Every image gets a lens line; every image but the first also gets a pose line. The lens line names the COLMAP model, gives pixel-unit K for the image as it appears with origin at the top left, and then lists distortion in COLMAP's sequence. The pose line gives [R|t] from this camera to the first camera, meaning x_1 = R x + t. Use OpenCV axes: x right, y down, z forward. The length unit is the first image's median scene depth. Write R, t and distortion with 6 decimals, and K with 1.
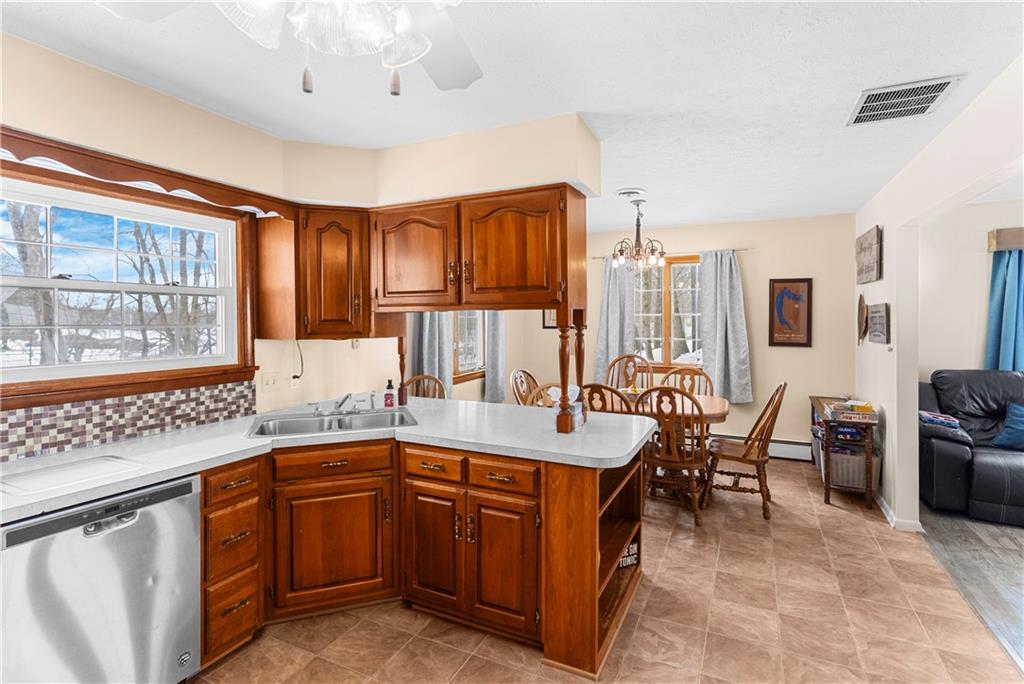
lens RADIAL K [[494.3, 0, 500.8], [0, 494.3, 326.0], [0, 0, 1]] dist [0.001300, 0.000055]
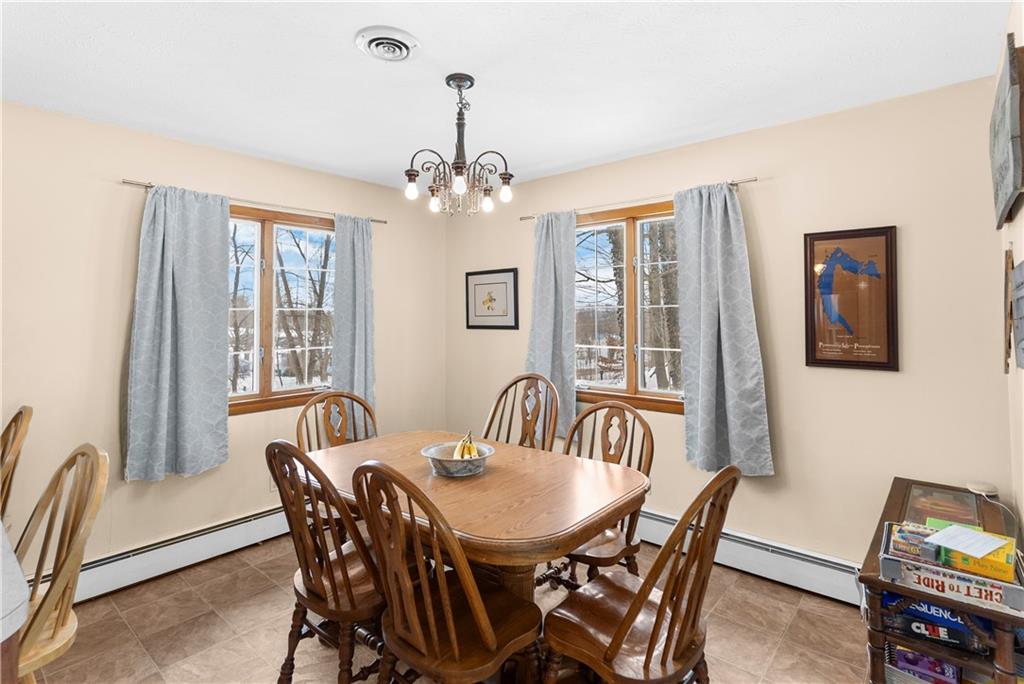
lens RADIAL K [[494.3, 0, 522.3], [0, 494.3, 306.3], [0, 0, 1]] dist [0.001300, 0.000055]
pose [[0.973361, -0.004858, -0.229225, 0.375402], [-0.004866, 0.999113, -0.041834, 0.002336], [0.229225, 0.041835, 0.972474, 0.437888]]
